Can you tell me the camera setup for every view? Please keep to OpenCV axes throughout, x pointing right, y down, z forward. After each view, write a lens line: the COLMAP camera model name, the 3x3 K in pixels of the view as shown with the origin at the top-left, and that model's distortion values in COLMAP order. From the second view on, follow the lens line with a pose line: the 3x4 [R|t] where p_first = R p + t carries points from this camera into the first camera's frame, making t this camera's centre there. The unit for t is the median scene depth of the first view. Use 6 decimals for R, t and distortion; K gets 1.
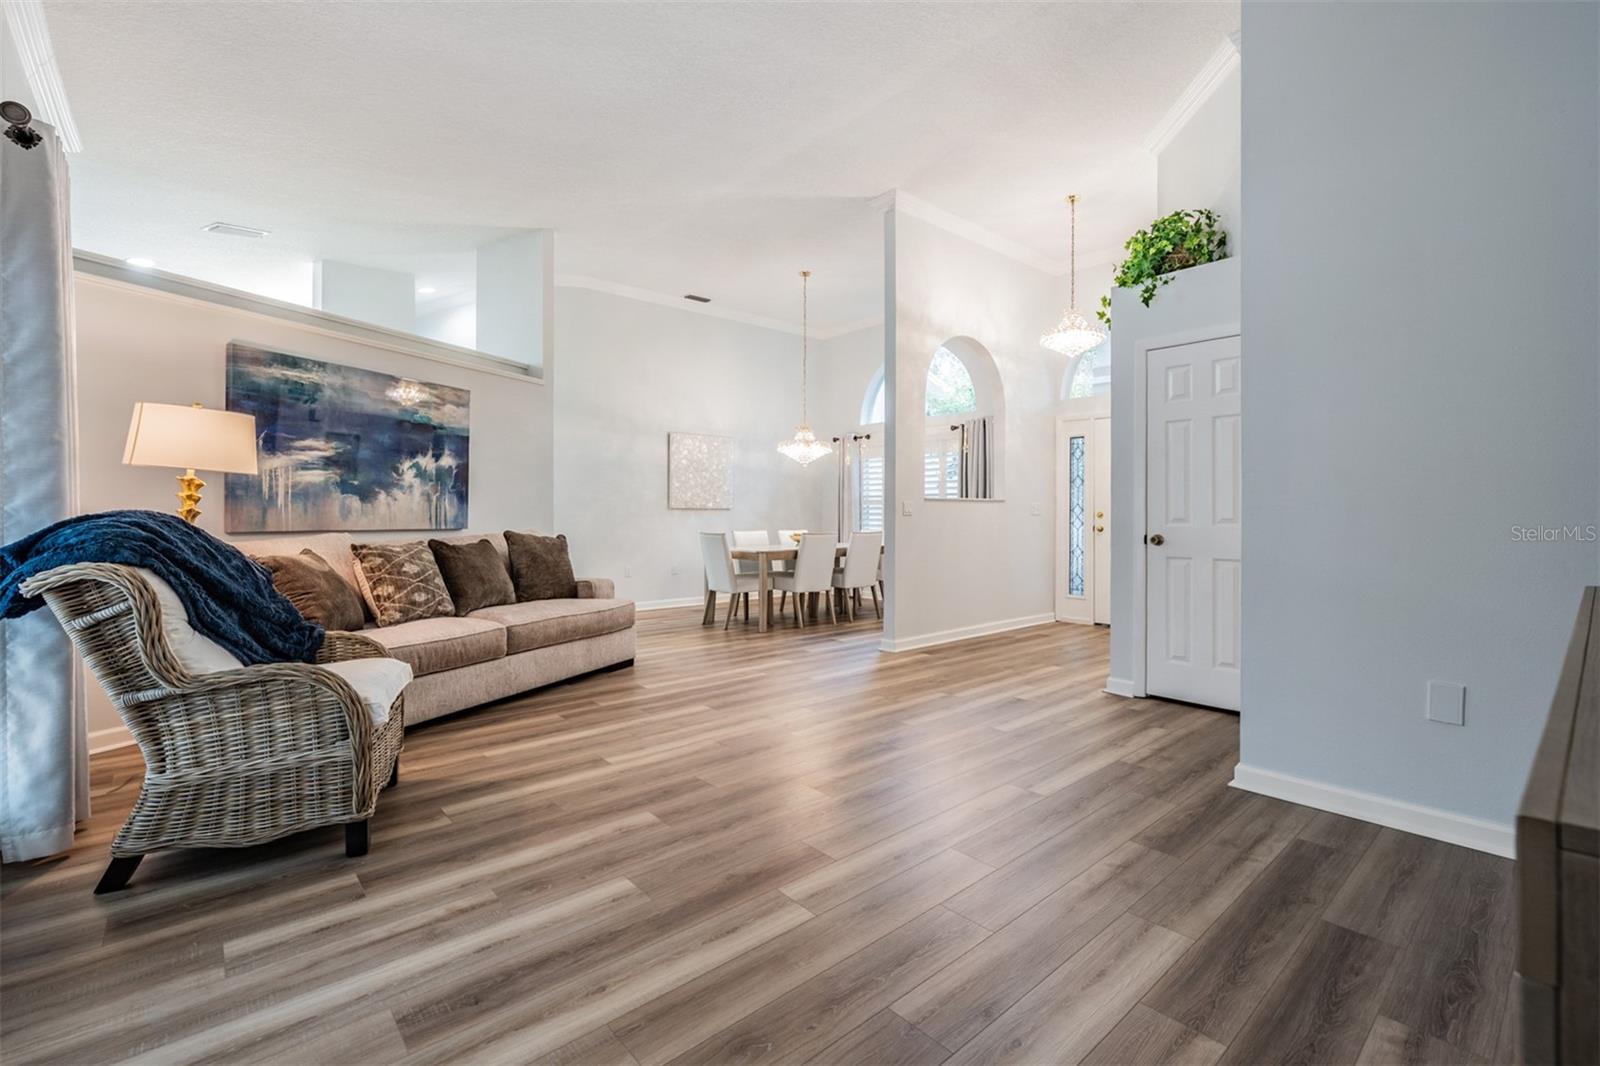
lens RADIAL K [[709.0, 0, 794.4], [0, 709.0, 518.6], [0, 0, 1]] dist [0.000290, -0.000280]
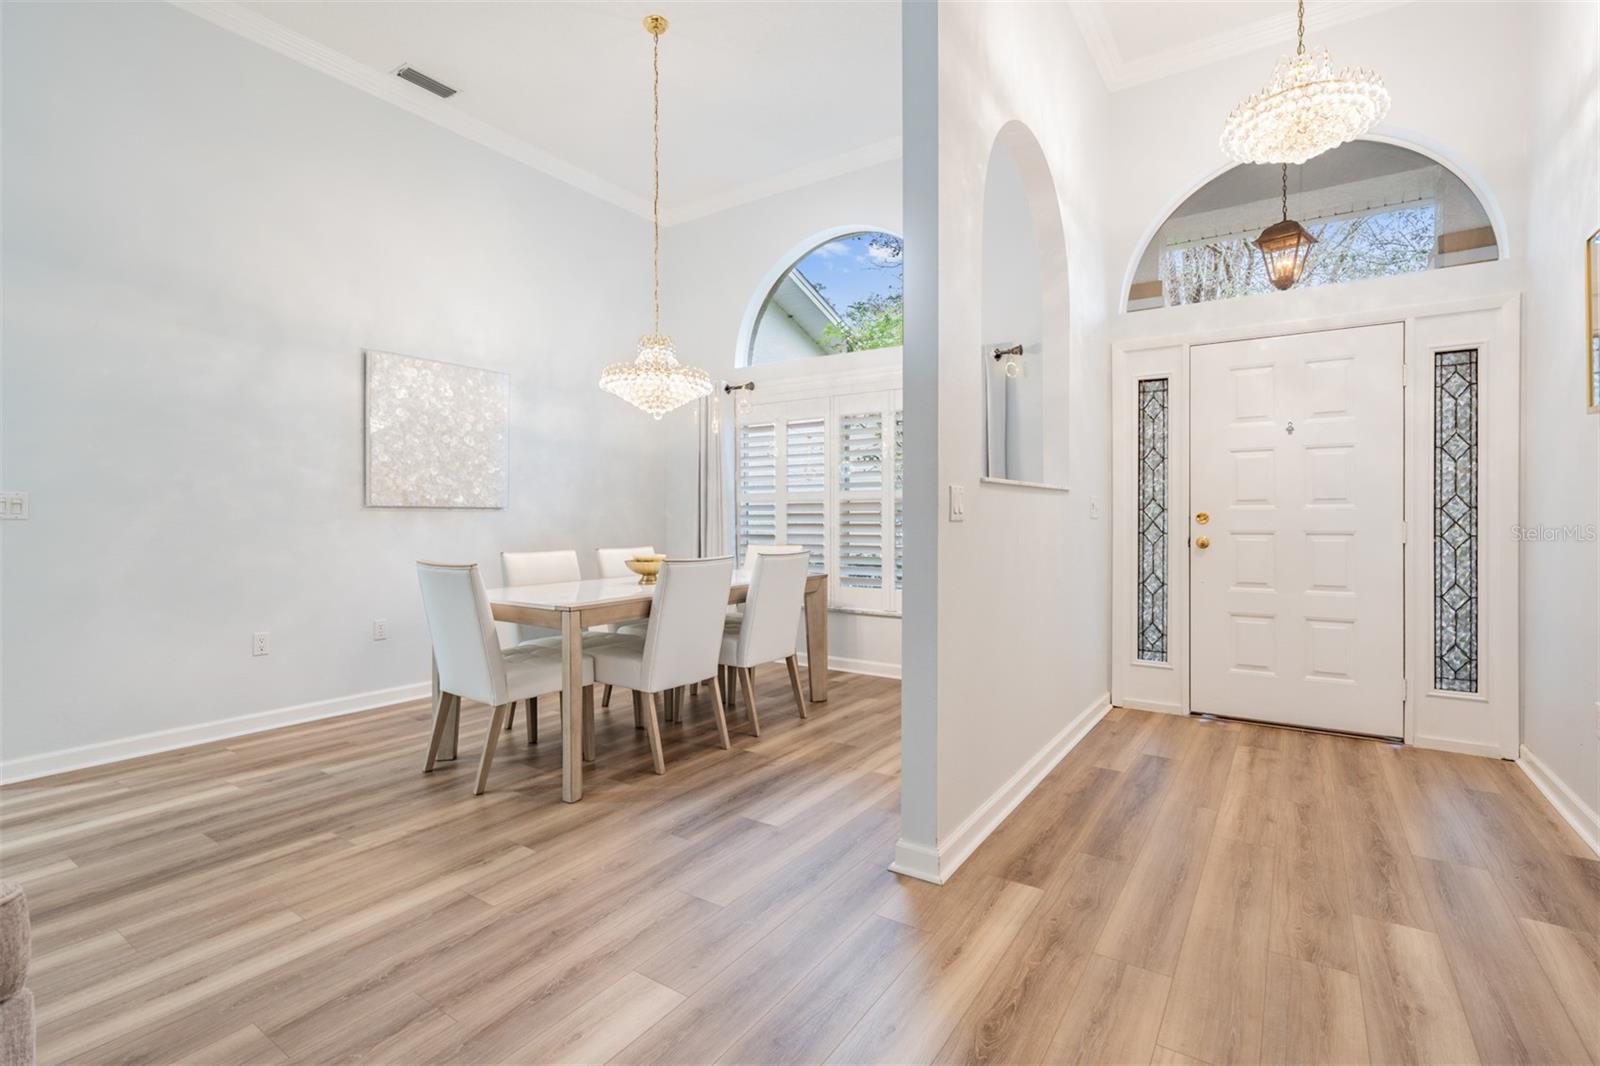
lens RADIAL K [[743.8, 0, 793.5], [0, 743.8, 525.0], [0, 0, 1]] dist [0.001077, 0.000208]
pose [[0.965816, -0.004730, 0.259185, -0.027597], [0.003365, 0.999978, 0.005711, -0.003760], [-0.259206, -0.004643, 0.965811, 0.470862]]
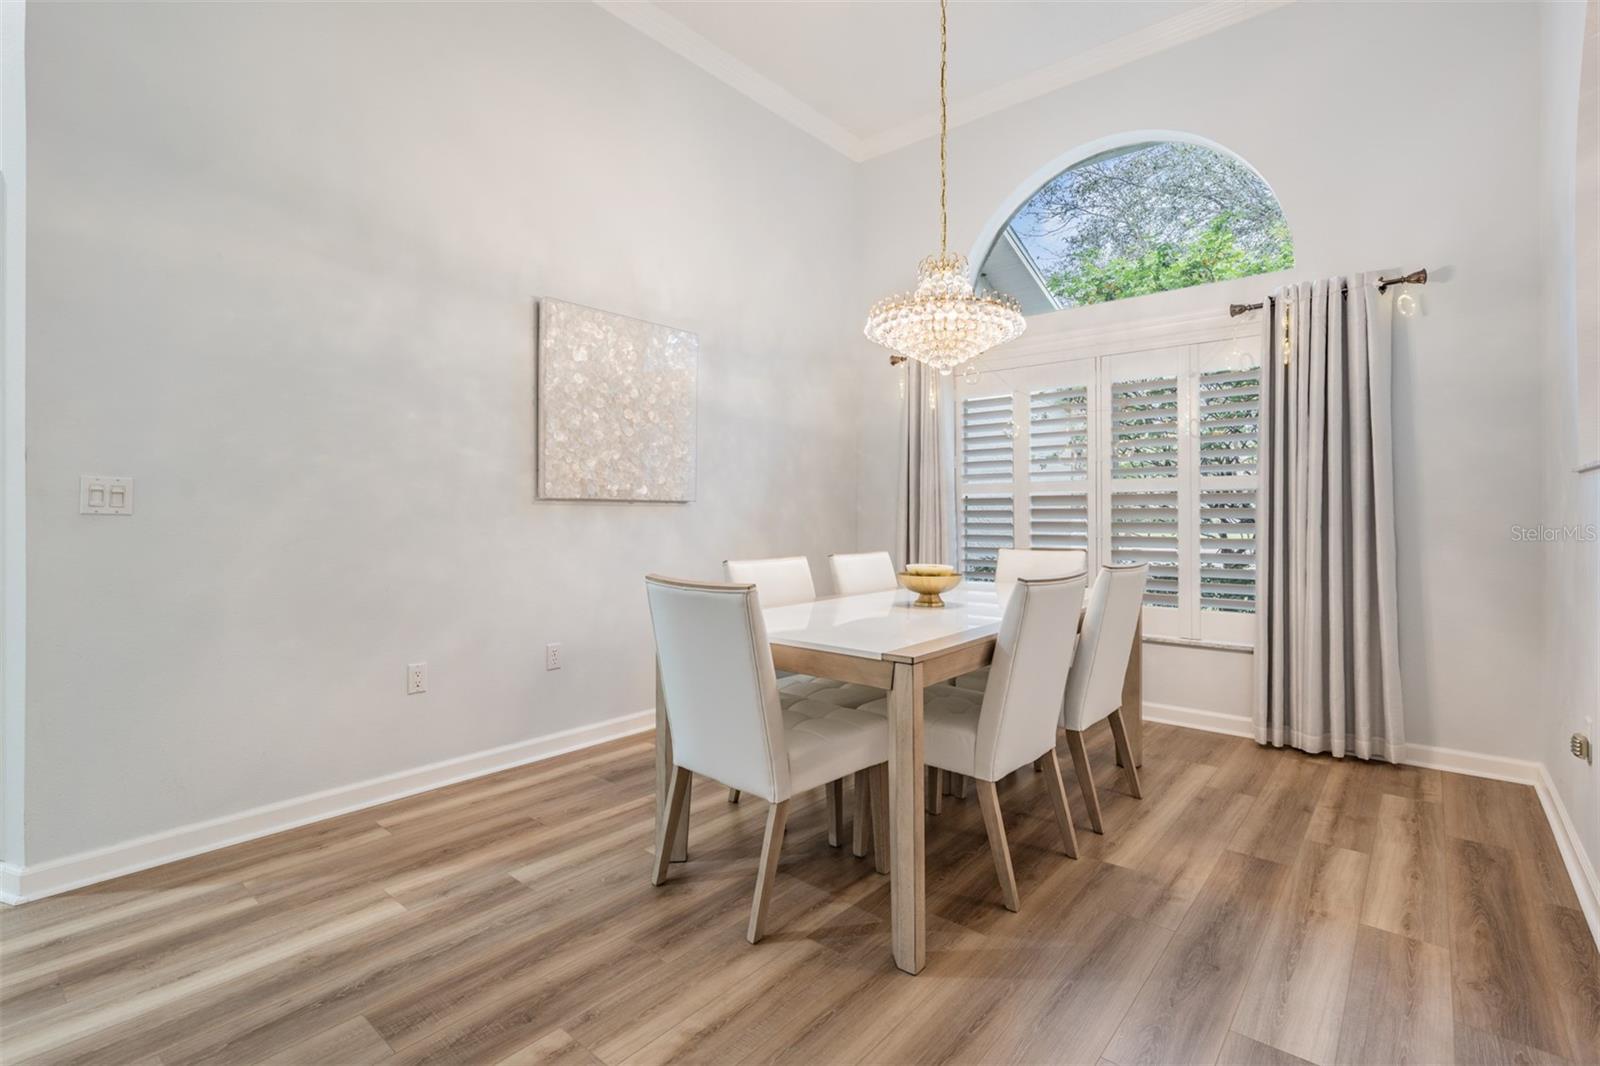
lens RADIAL K [[746.6, 0, 795.9], [0, 746.6, 516.4], [0, 0, 1]] dist [0.001701, 0.000116]
pose [[0.987414, -0.001490, 0.158150, -0.114008], [0.001886, 0.999995, -0.002352, -0.004077], [-0.158145, 0.002621, 0.987412, 0.640287]]
